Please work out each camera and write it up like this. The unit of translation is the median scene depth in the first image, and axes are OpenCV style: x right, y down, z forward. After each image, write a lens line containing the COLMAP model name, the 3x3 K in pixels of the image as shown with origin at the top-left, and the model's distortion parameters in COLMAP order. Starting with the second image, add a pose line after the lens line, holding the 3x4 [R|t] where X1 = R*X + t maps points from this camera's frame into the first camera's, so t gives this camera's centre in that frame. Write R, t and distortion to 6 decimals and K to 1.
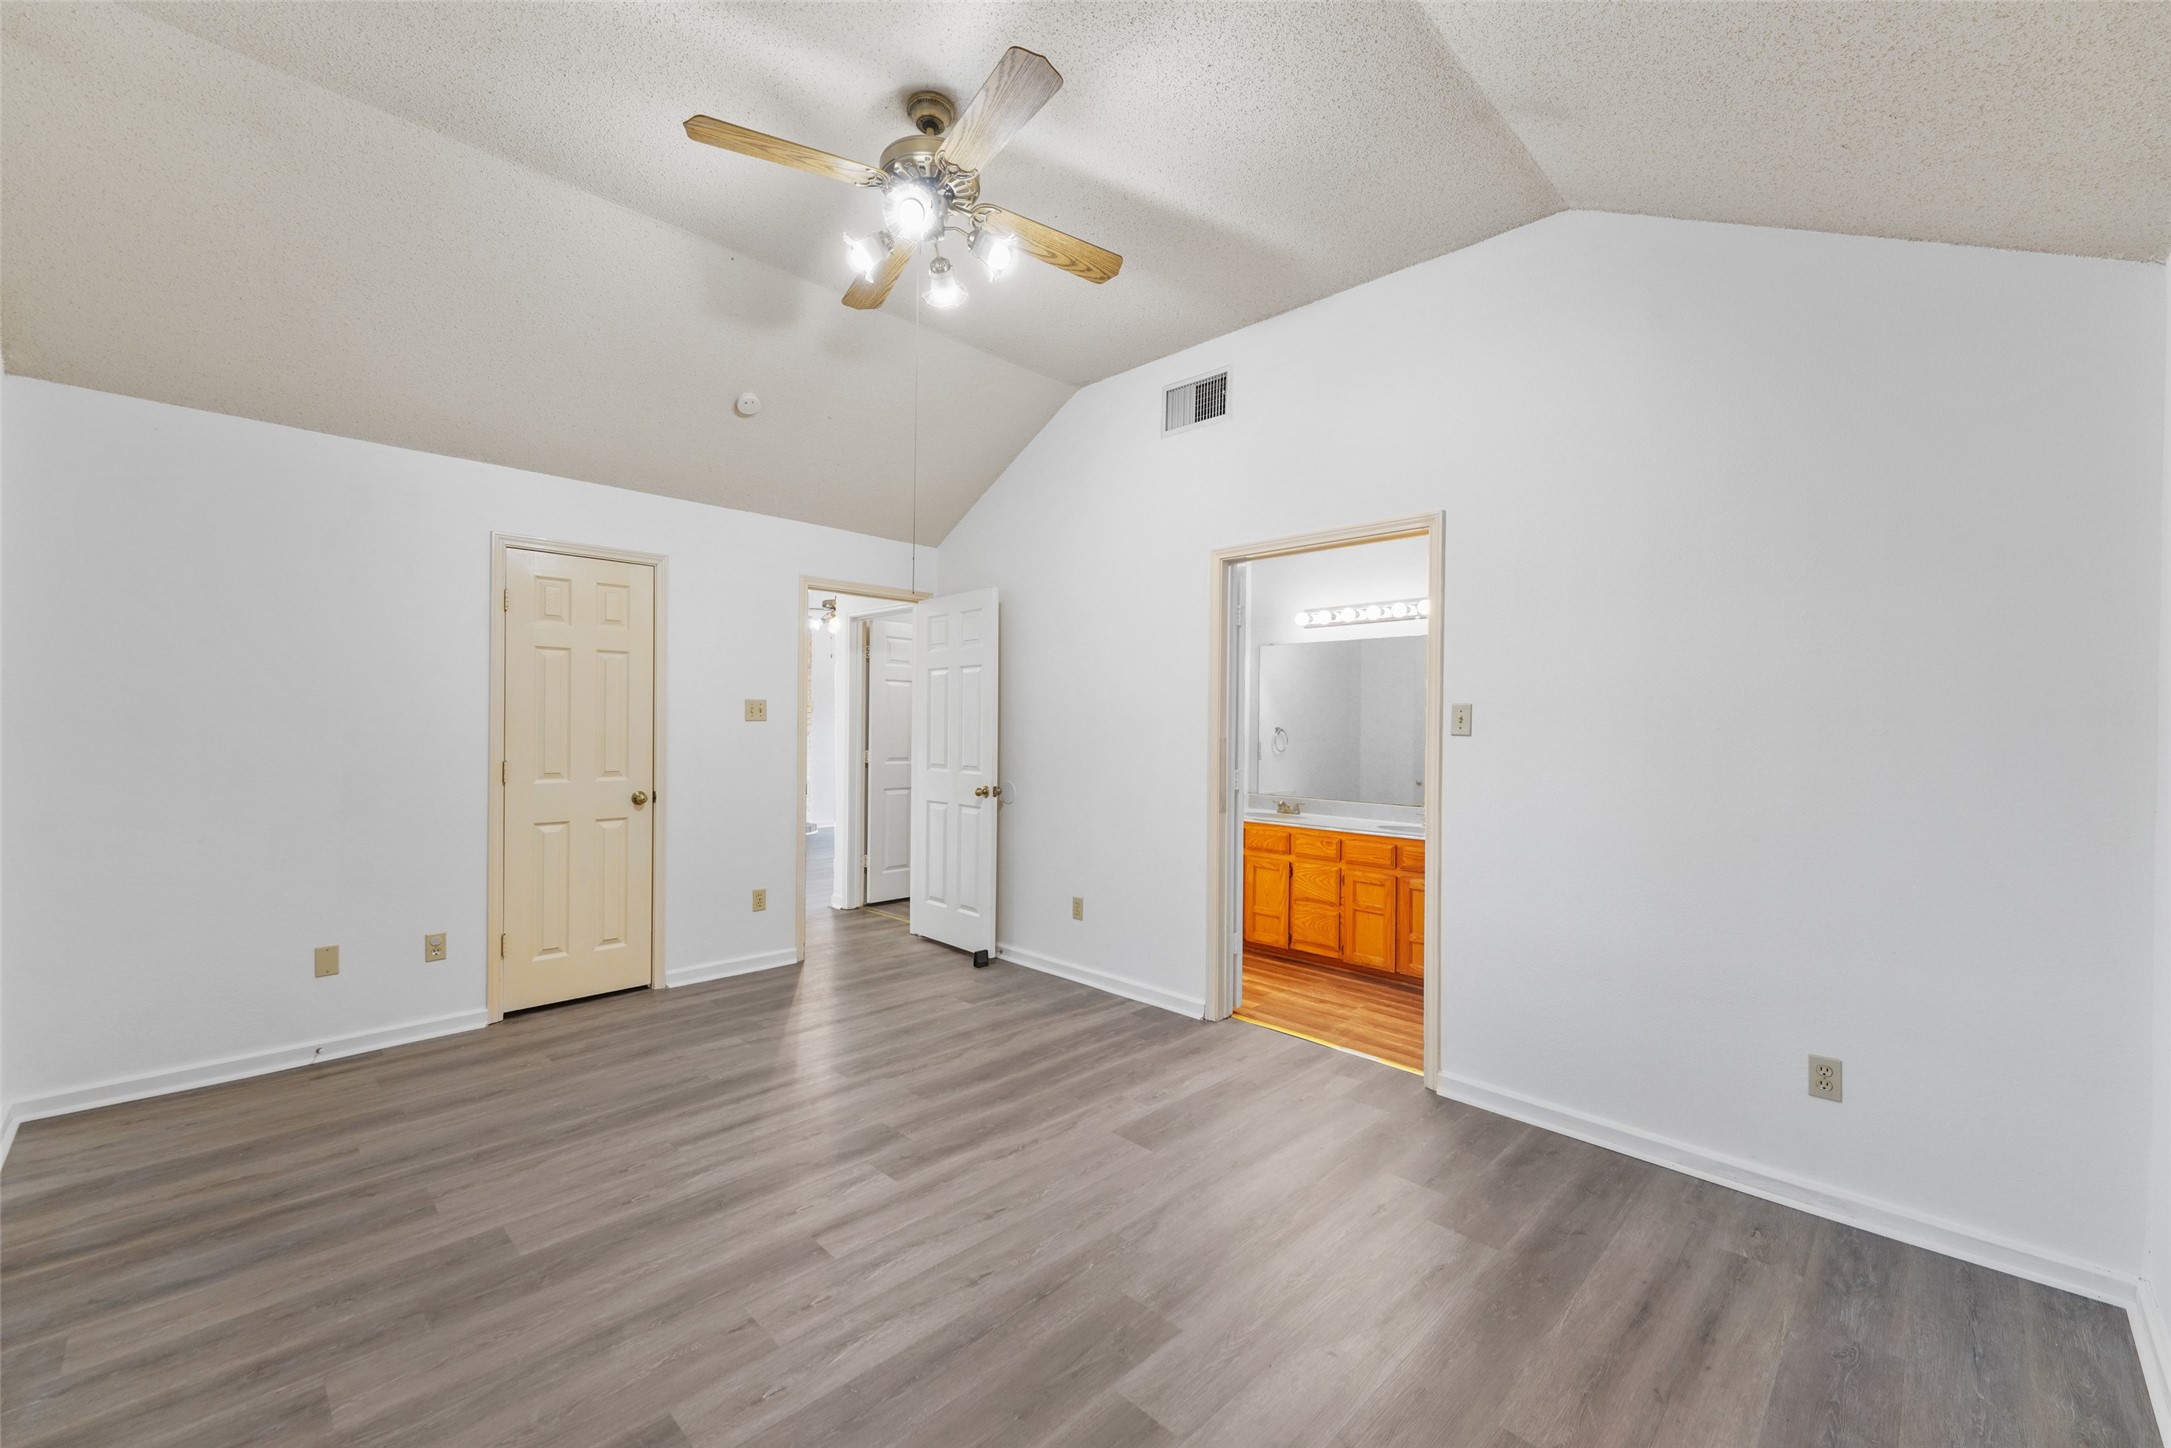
lens RADIAL K [[867.1, 0, 1072.3], [0, 867.1, 725.3], [0, 0, 1]] dist [0.002285, -0.000432]
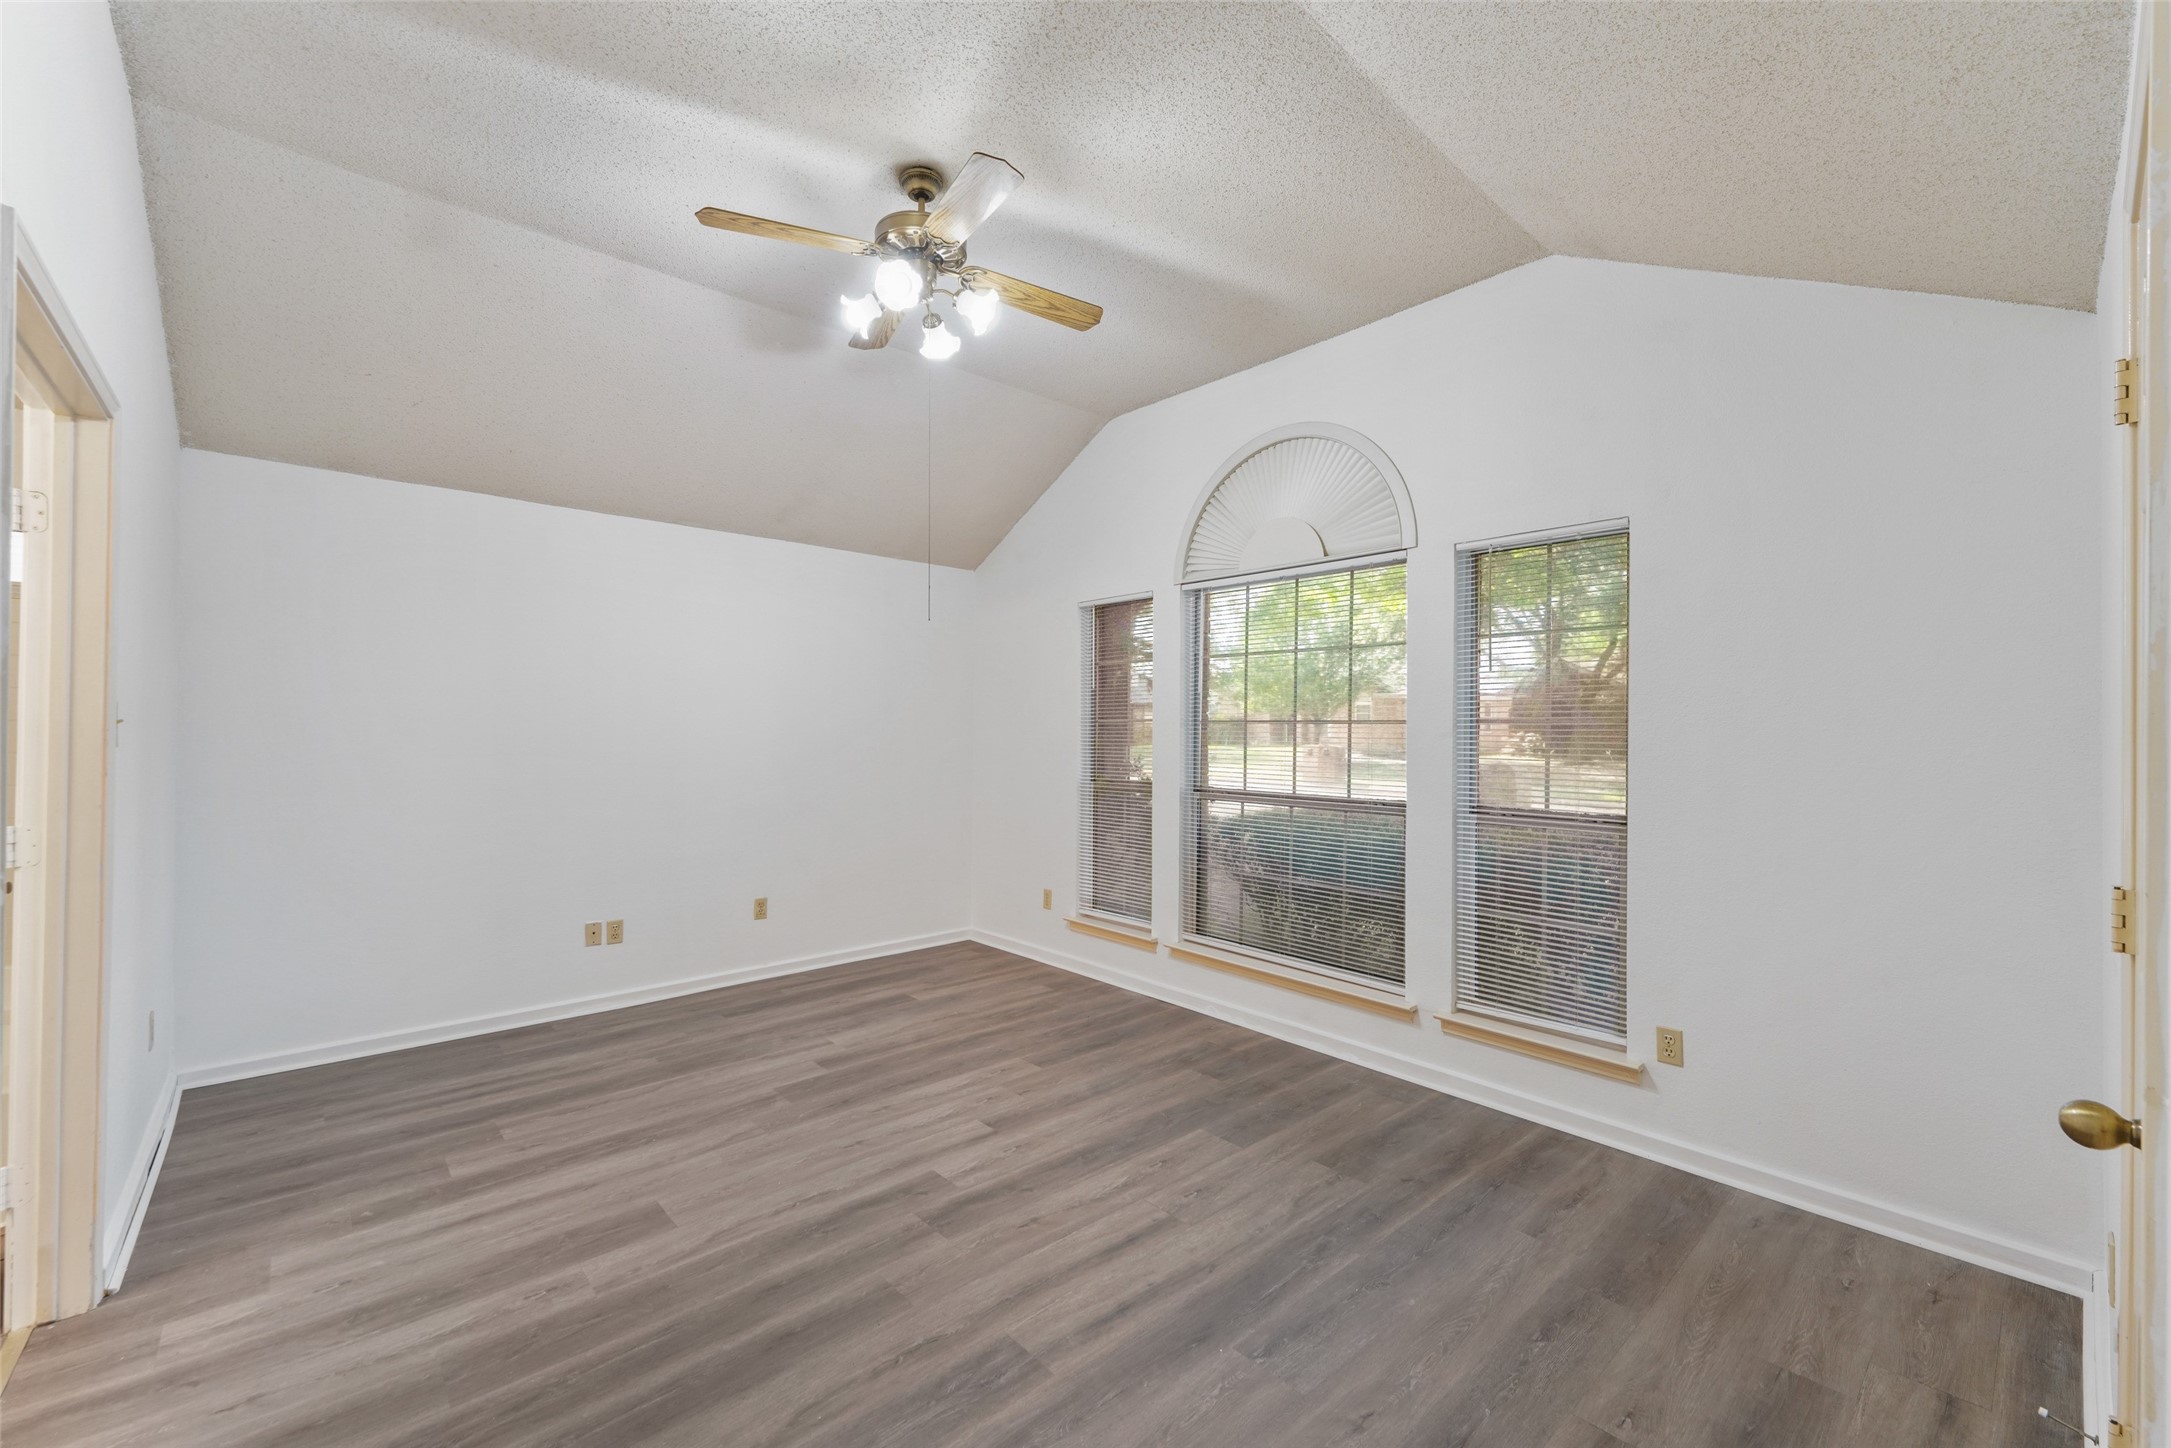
lens RADIAL K [[867.1, 0, 1072.3], [0, 867.1, 725.3], [0, 0, 1]] dist [0.002285, -0.000432]
pose [[-0.998080, -0.017915, 0.059293, -0.399659], [-0.018873, 0.999700, -0.015634, -0.009468], [-0.058995, -0.016723, -0.998118, 1.929242]]
